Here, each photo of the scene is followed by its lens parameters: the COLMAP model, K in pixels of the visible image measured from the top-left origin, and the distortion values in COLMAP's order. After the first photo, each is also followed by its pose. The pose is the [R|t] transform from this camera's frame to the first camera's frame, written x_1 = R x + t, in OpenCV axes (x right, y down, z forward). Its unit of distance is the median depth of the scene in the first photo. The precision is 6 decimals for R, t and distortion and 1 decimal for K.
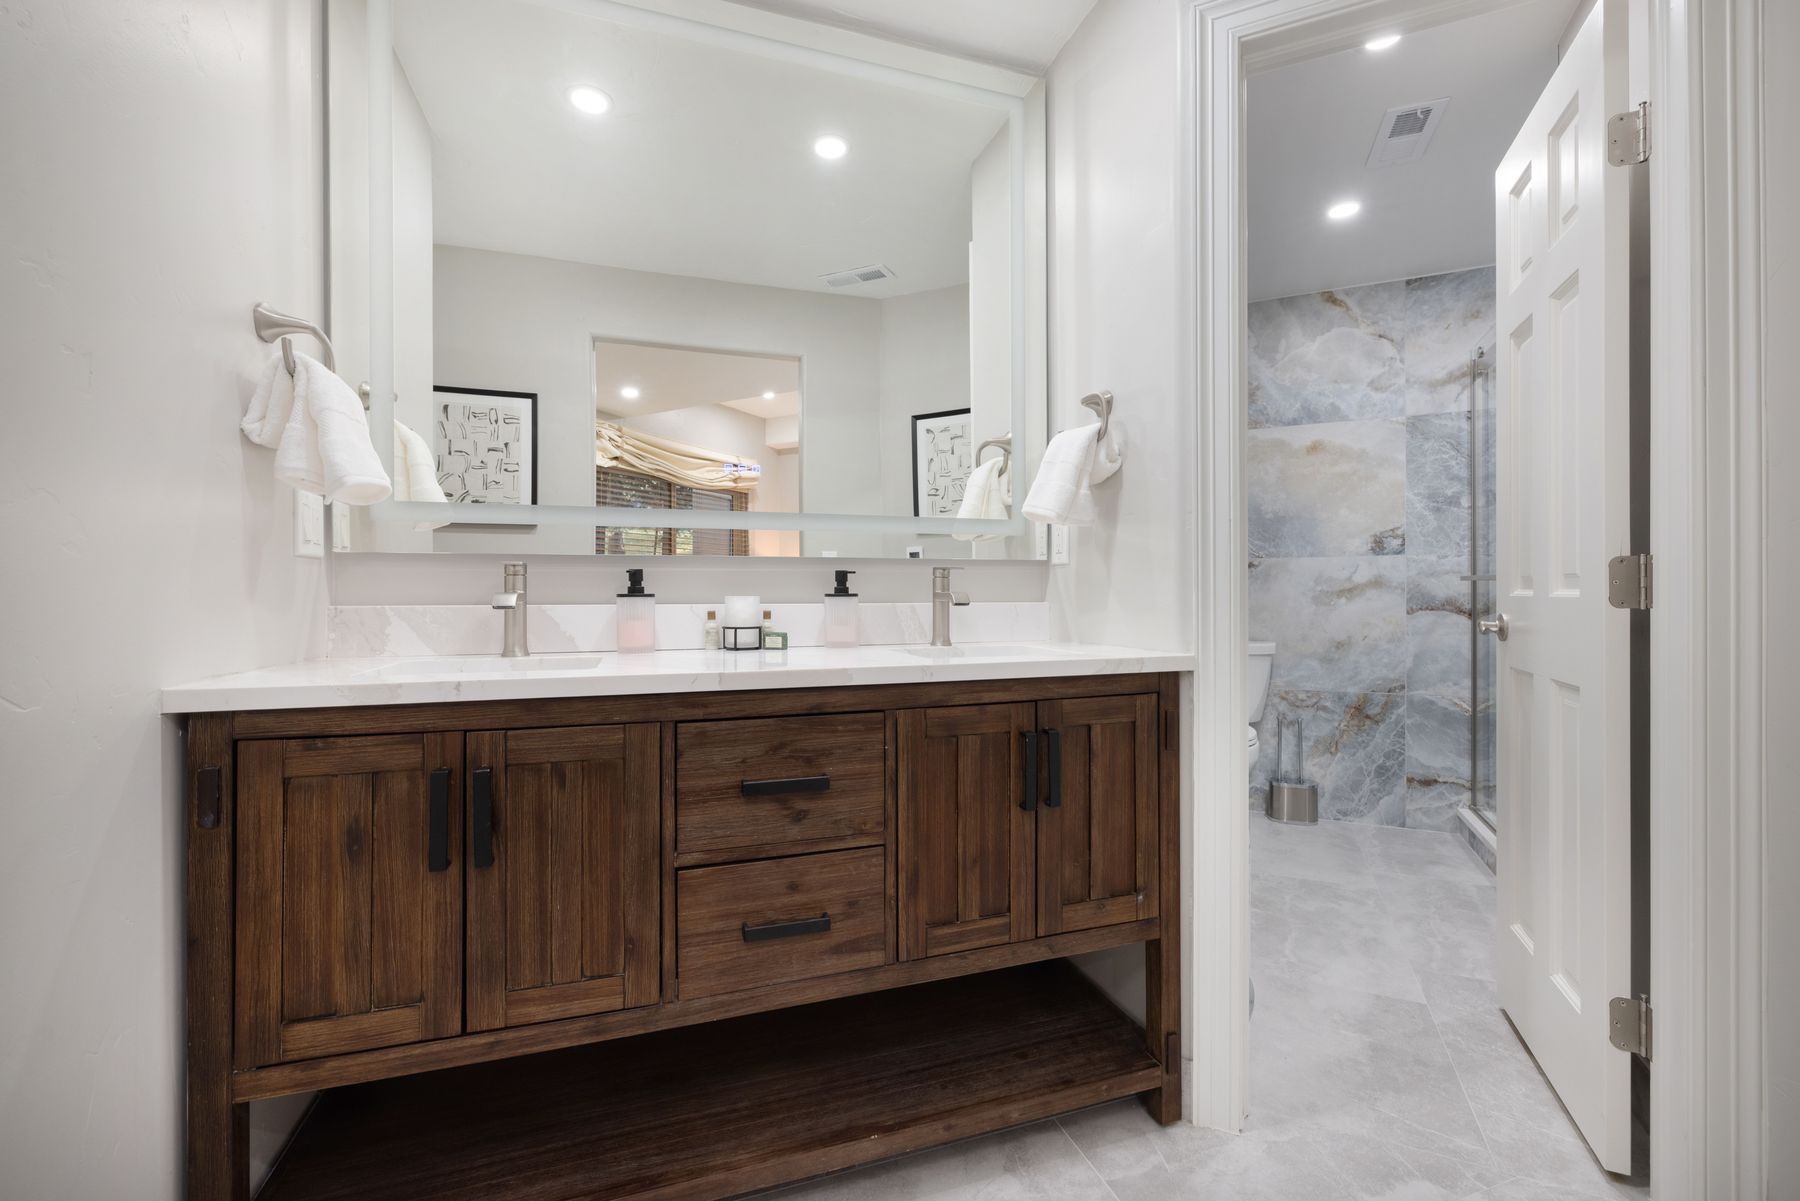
lens RADIAL K [[752.7, 0, 898.3], [0, 752.7, 592.4], [0, 0, 1]] dist [0.002050, -0.000195]
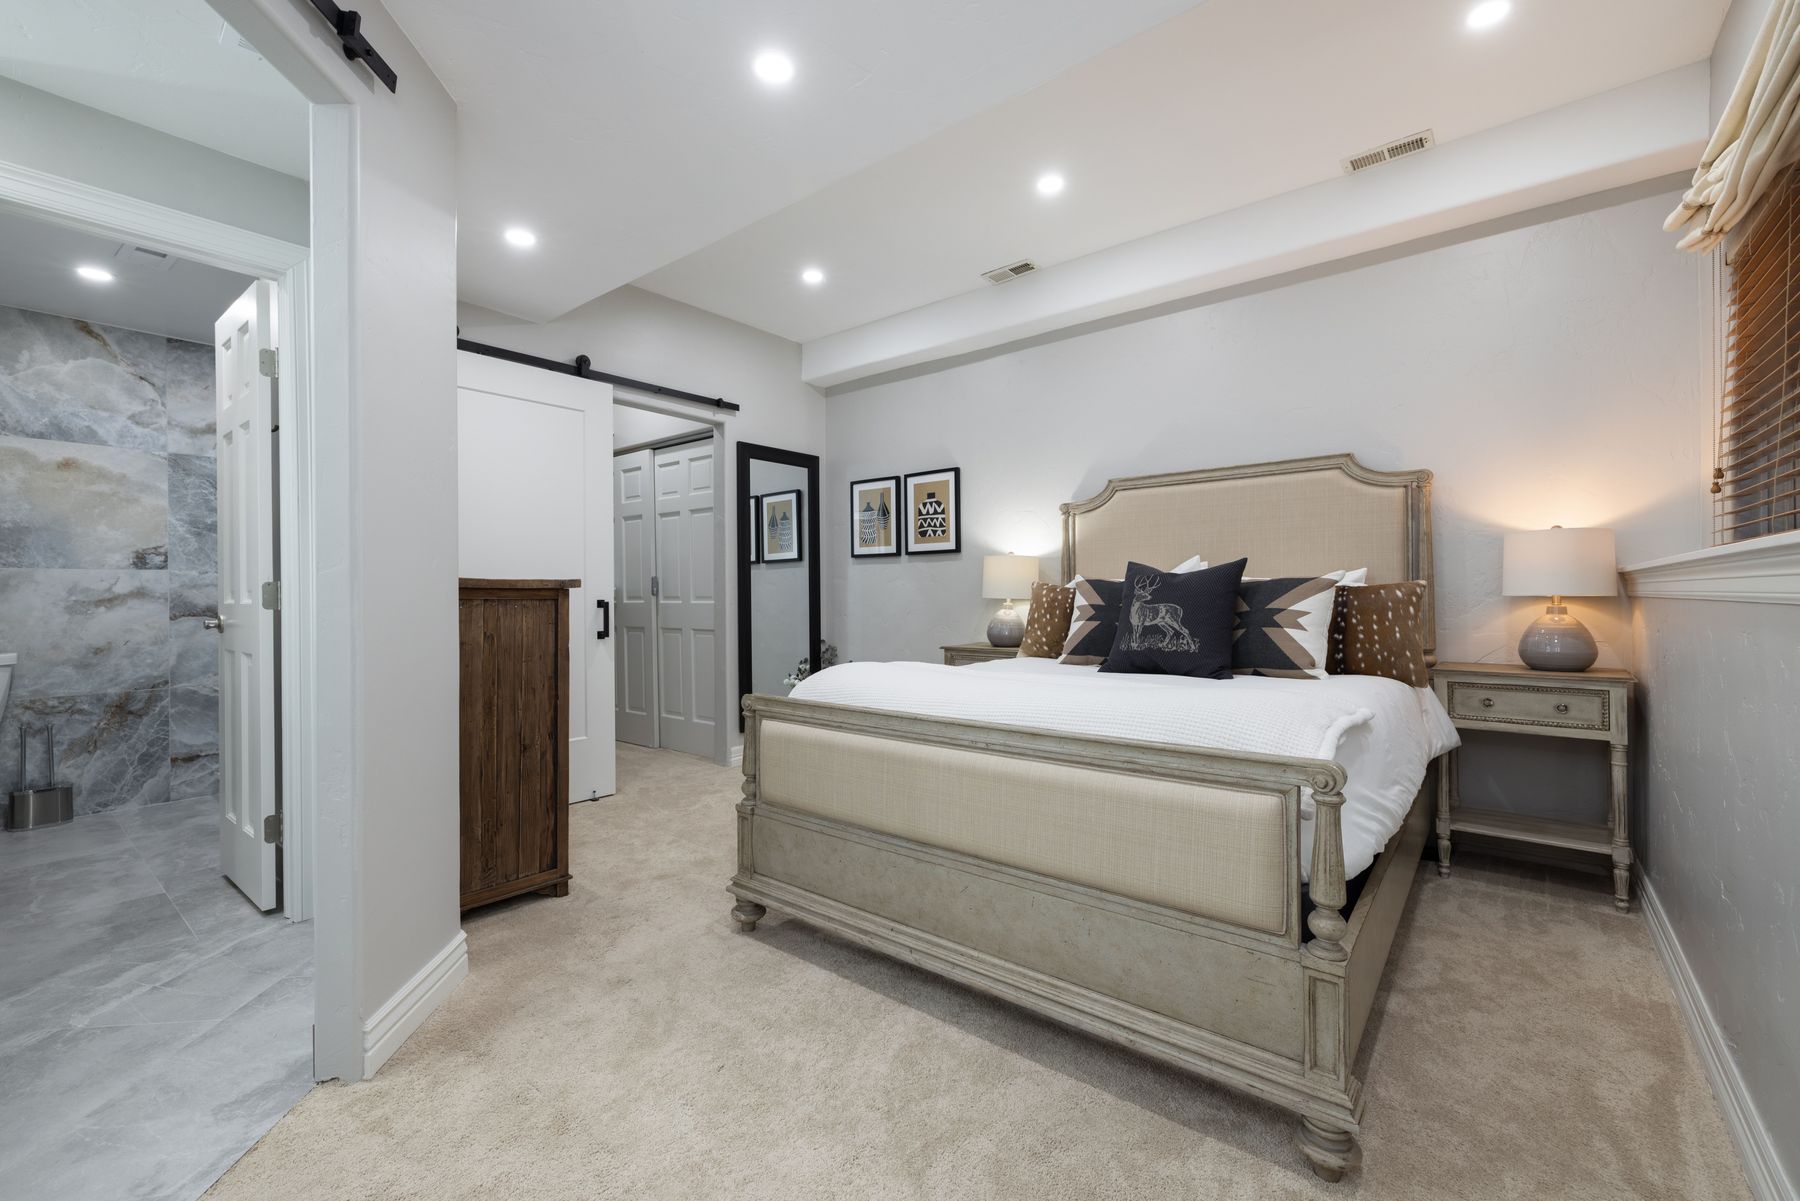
lens RADIAL K [[752.7, 0, 898.5], [0, 752.7, 598.3], [0, 0, 1]] dist [0.002050, -0.000195]
pose [[0.240964, -0.001480, 0.970533, -0.193720], [0.005858, 0.999983, 0.000071, 0.001310], [-0.970516, 0.005668, 0.240969, -0.386891]]
